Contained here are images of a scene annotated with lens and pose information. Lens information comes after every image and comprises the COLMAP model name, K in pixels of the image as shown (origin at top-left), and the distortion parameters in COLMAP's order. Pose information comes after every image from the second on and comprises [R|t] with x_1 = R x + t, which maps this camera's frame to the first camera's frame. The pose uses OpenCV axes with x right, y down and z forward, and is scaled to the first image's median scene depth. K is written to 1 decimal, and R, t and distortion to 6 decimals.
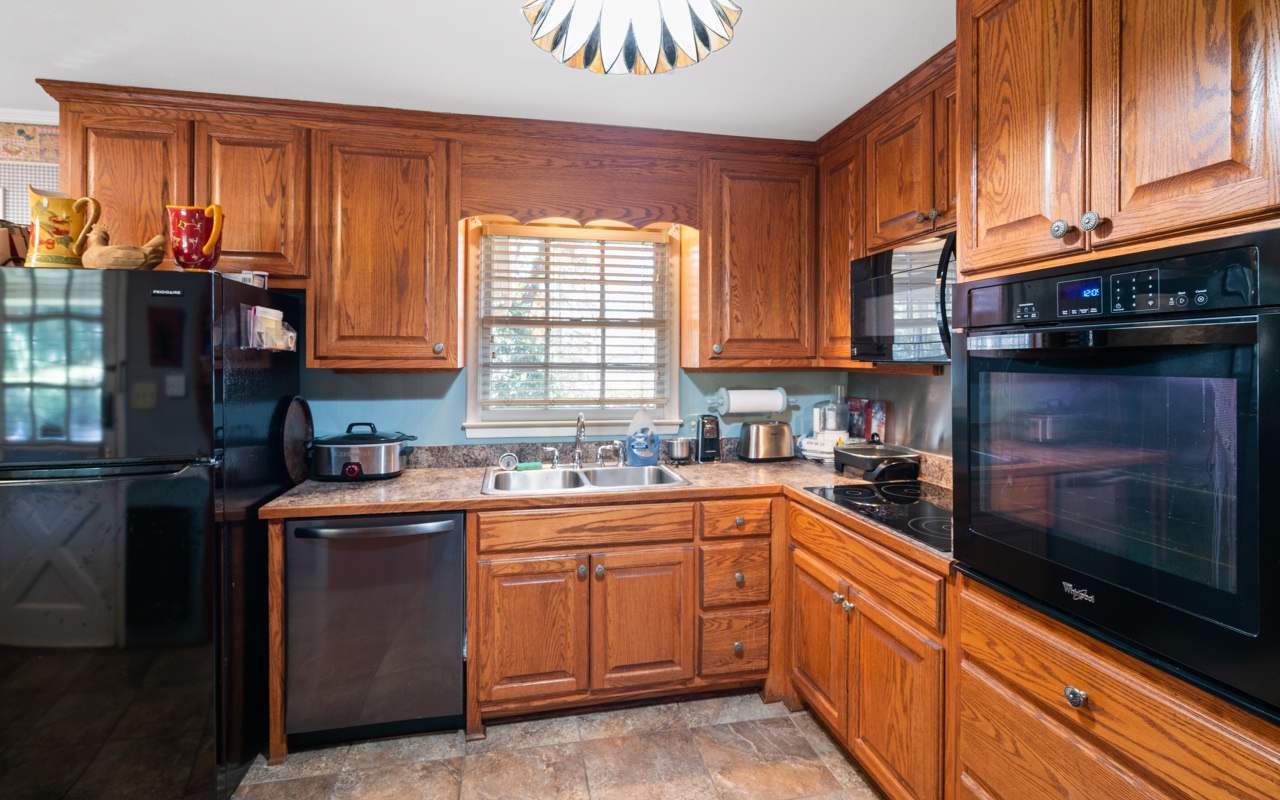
lens RADIAL K [[596.7, 0, 643.6], [0, 596.7, 368.4], [0, 0, 1]] dist [-0.004509, 0.000403]
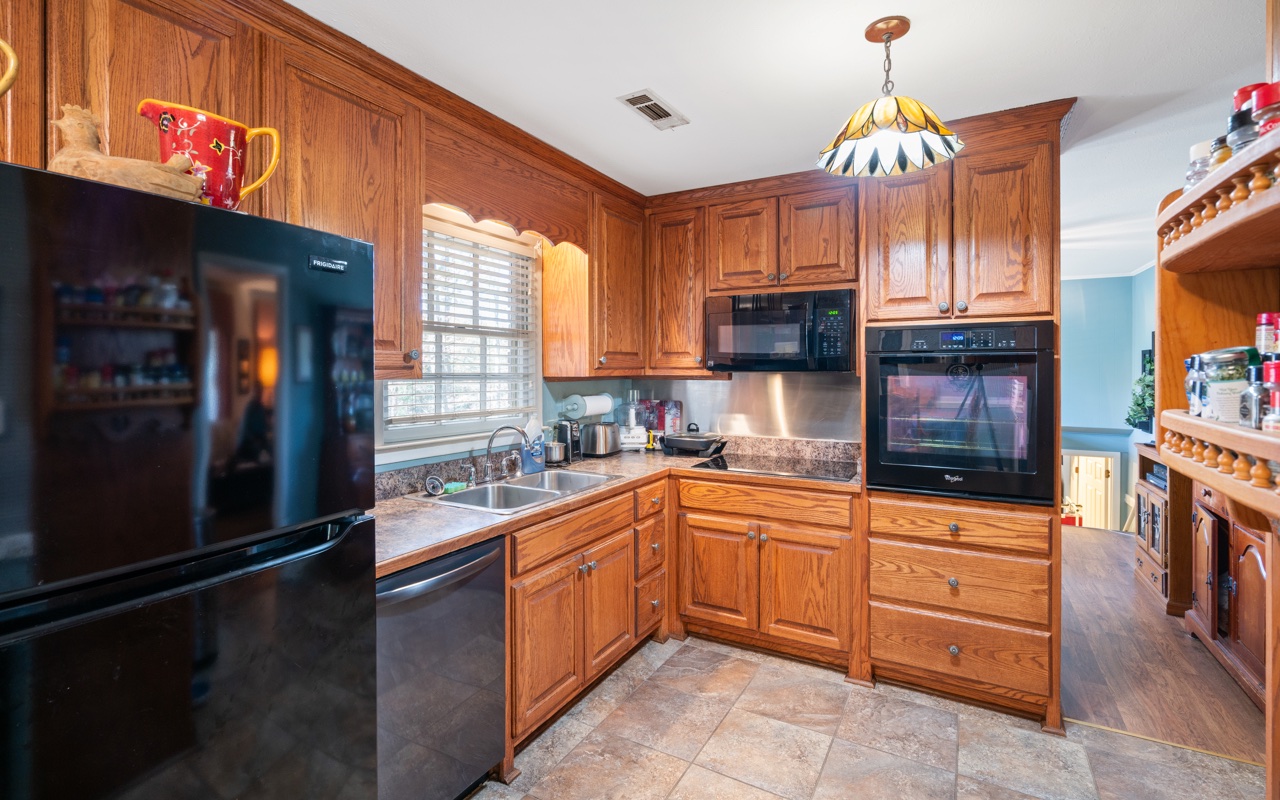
lens RADIAL K [[591.1, 0, 641.1], [0, 591.1, 379.8], [0, 0, 1]] dist [-0.001687, 0.000460]
pose [[0.650865, -0.012792, 0.759086, -0.783331], [0.011853, 0.999907, 0.006688, -0.001754], [-0.759101, 0.004644, 0.650956, 0.229458]]
